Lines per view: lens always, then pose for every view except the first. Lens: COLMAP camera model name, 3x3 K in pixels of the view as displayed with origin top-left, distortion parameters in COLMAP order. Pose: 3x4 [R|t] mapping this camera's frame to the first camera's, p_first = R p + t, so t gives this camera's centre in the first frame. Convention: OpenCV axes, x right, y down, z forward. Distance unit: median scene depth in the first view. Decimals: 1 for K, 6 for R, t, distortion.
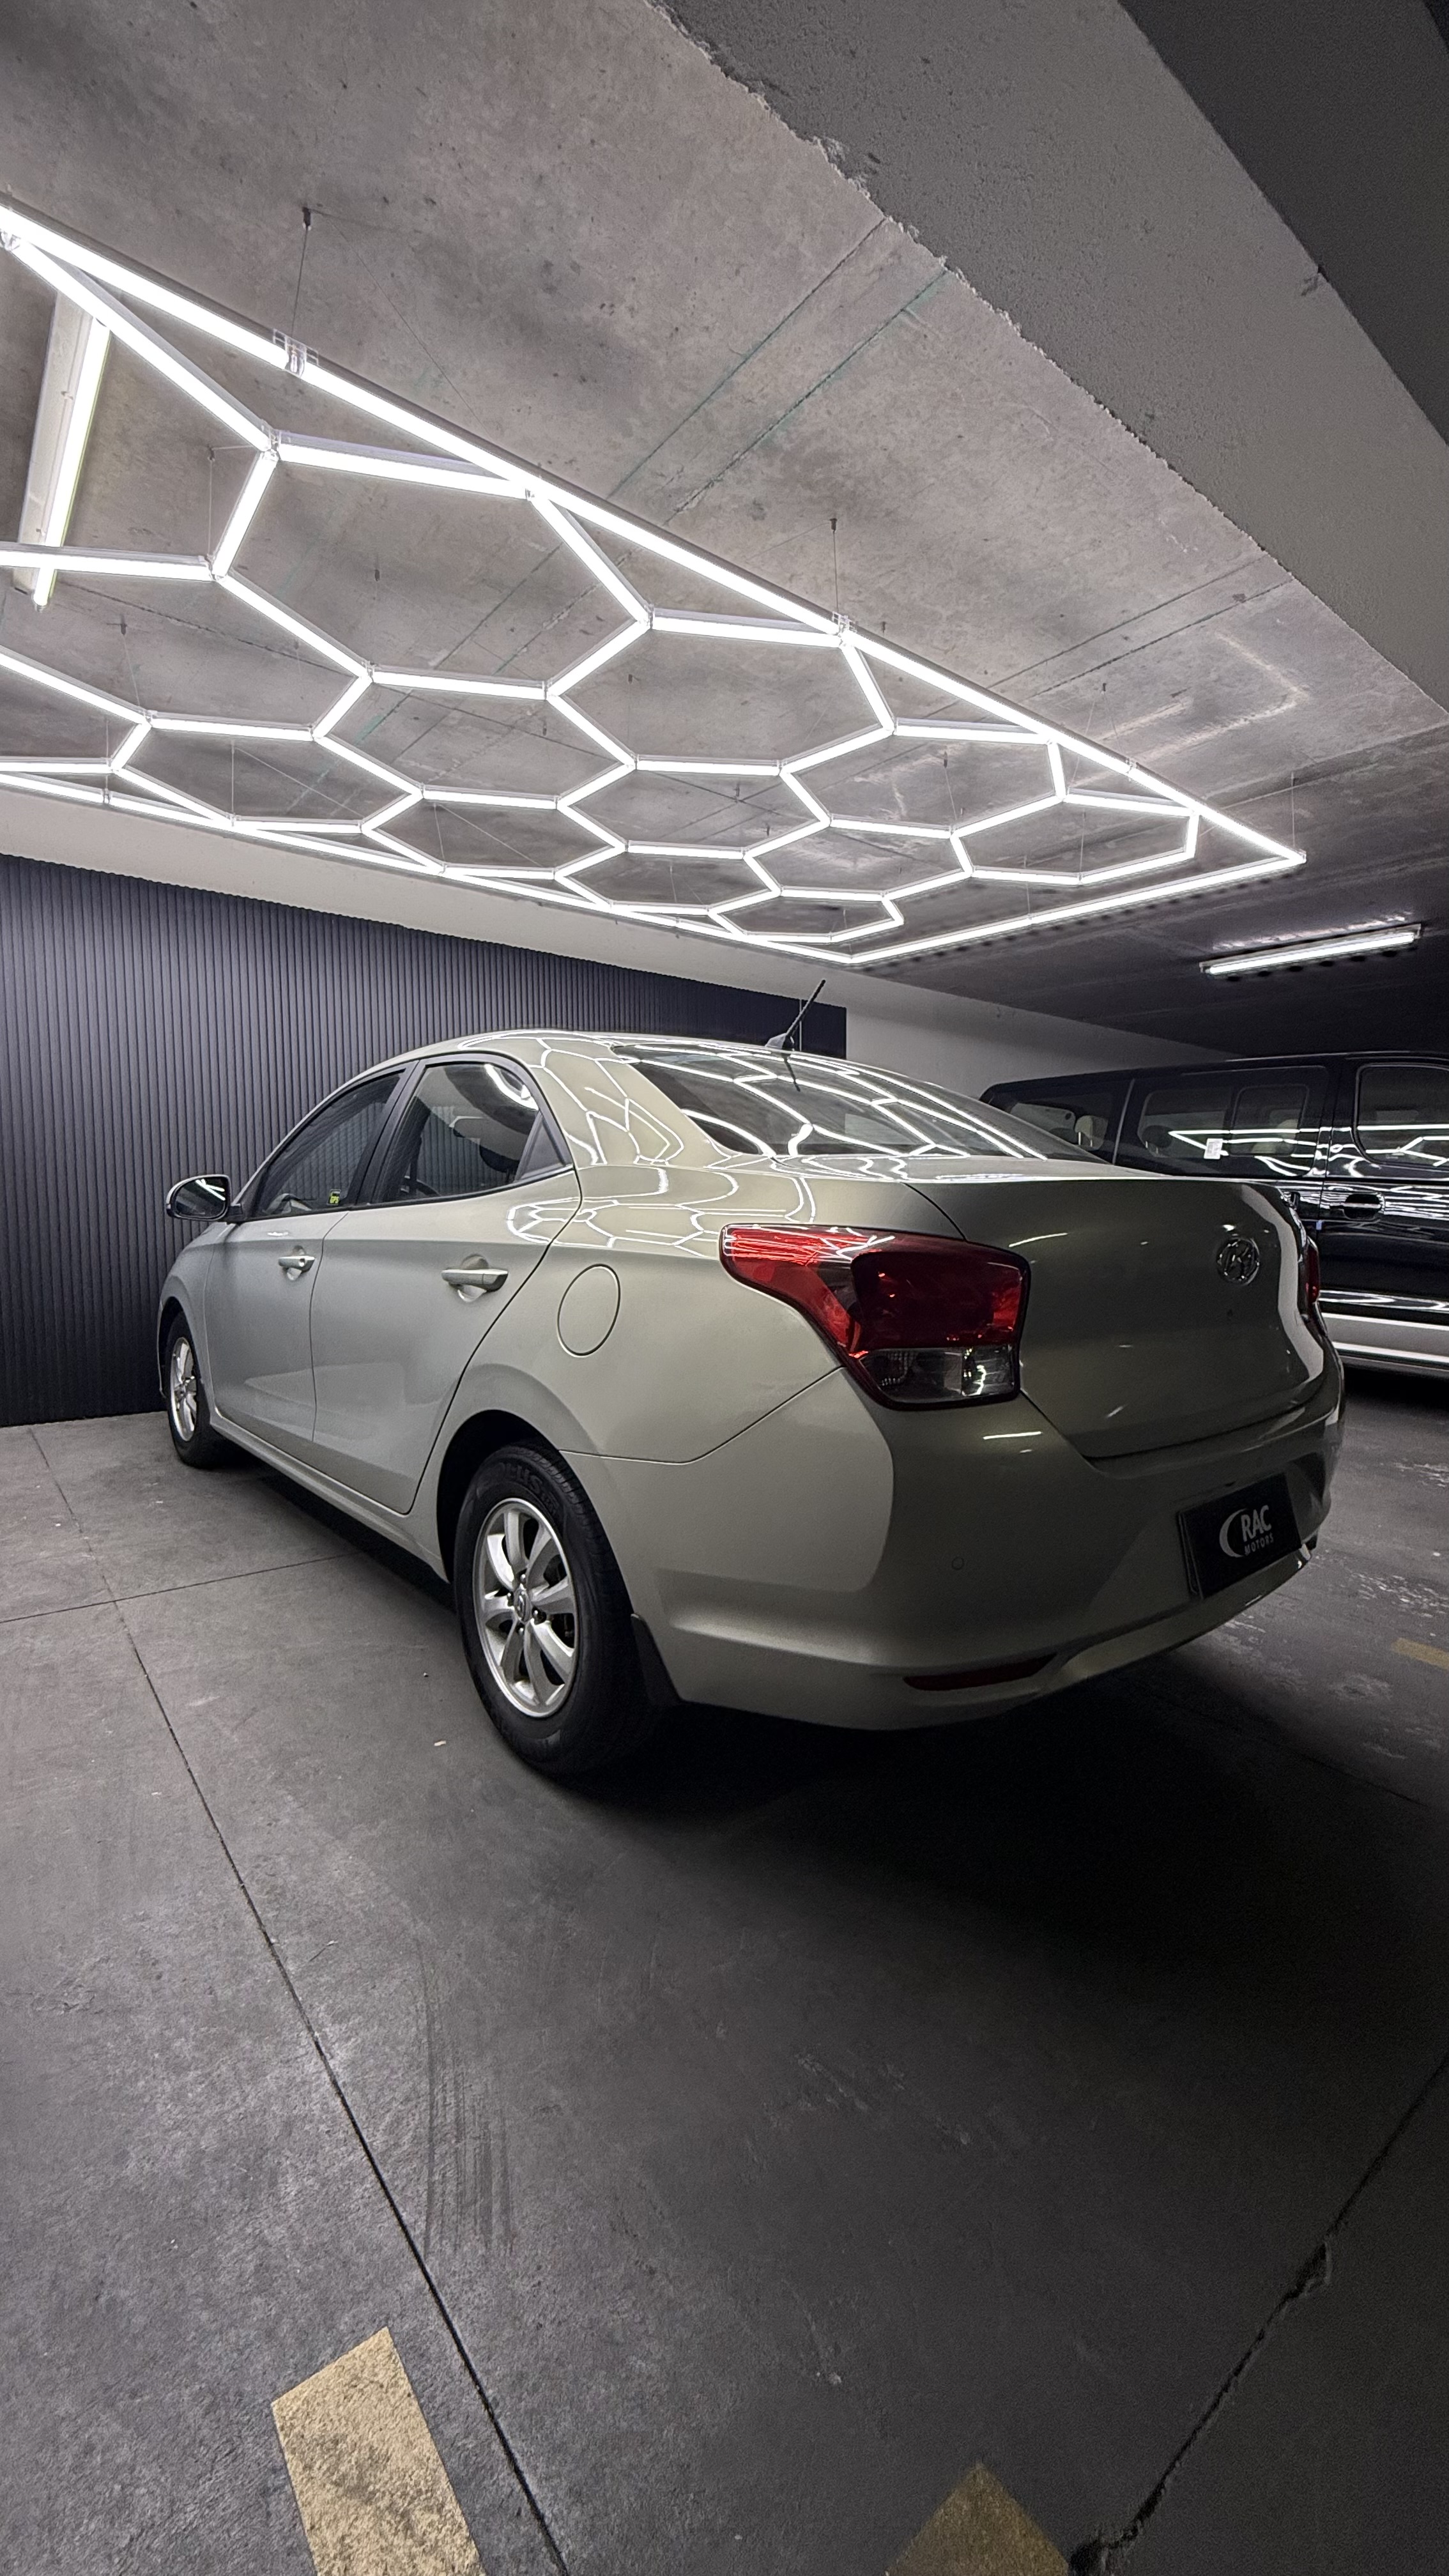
lens RADIAL K [[1028.0, 0, 721.9], [0, 1028.0, 1274.8], [0, 0, 1]] dist [0.002880, 0.001196]
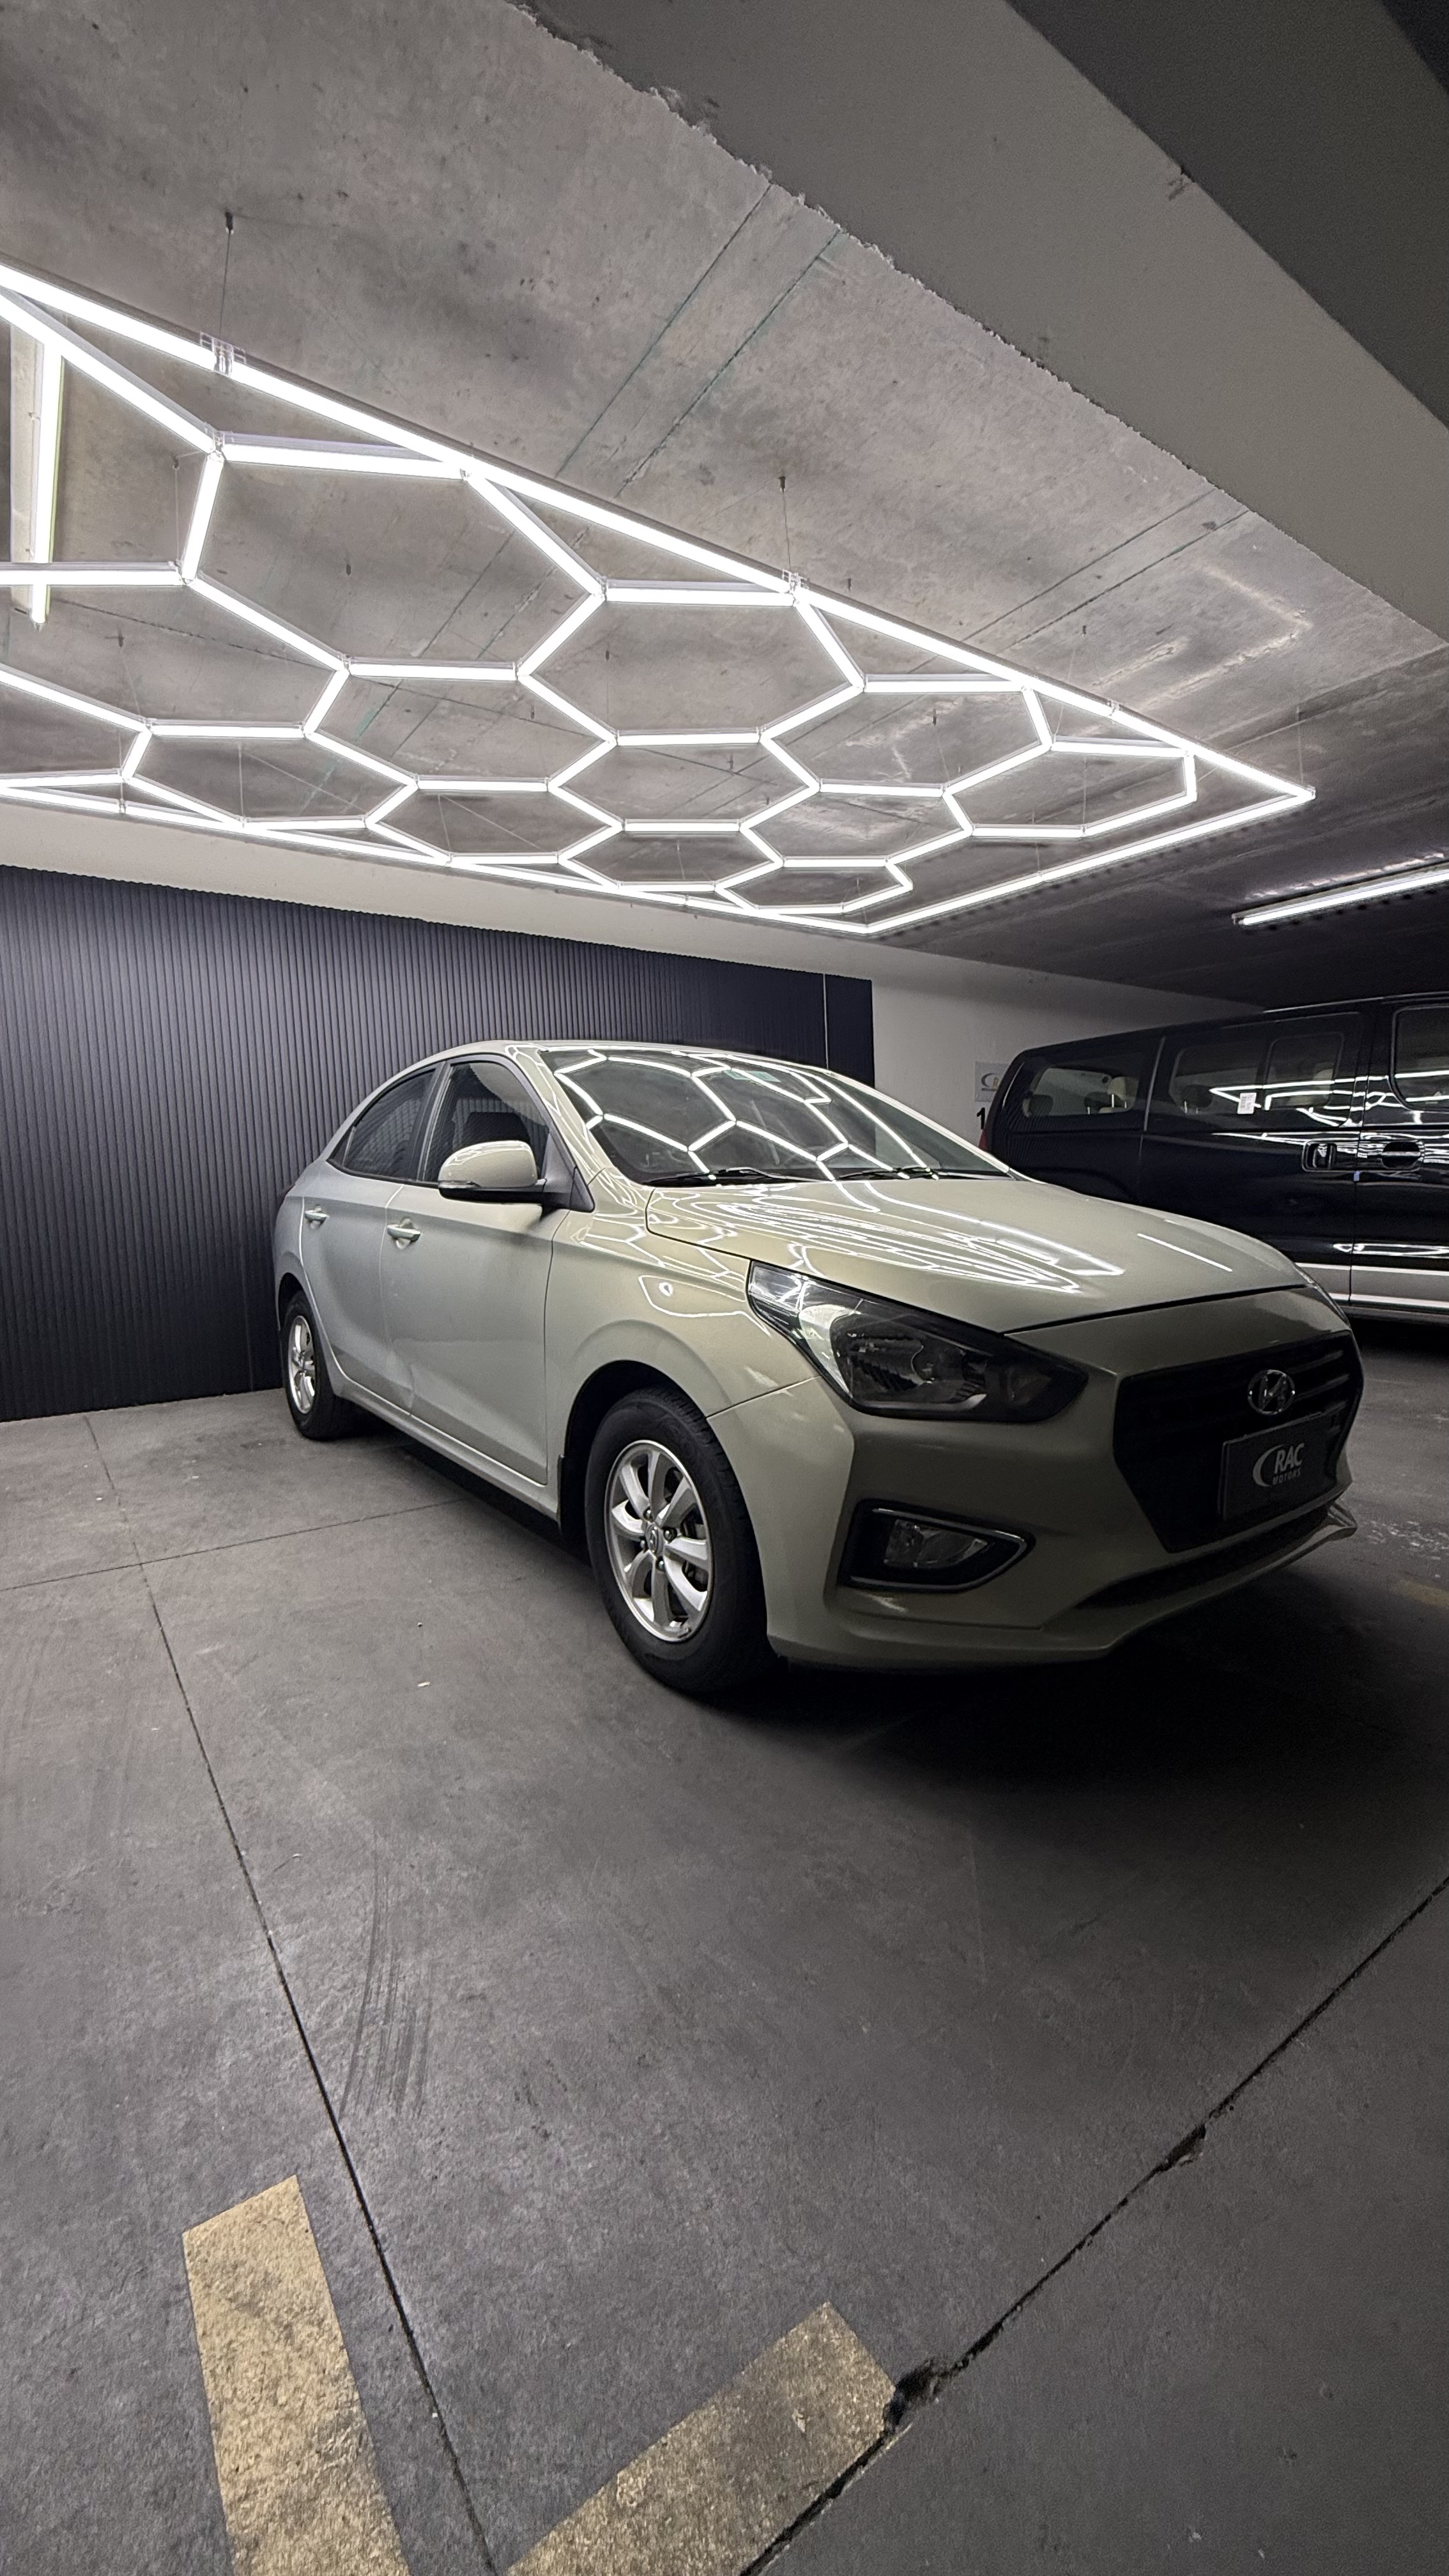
lens RADIAL K [[1028.0, 0, 721.9], [0, 1028.0, 1274.8], [0, 0, 1]] dist [0.002880, 0.001196]
pose [[0.997435, -0.033372, -0.063319, 0.099484], [0.034001, 0.999382, 0.008885, 0.037441], [0.062984, -0.011015, 0.997954, -0.017561]]
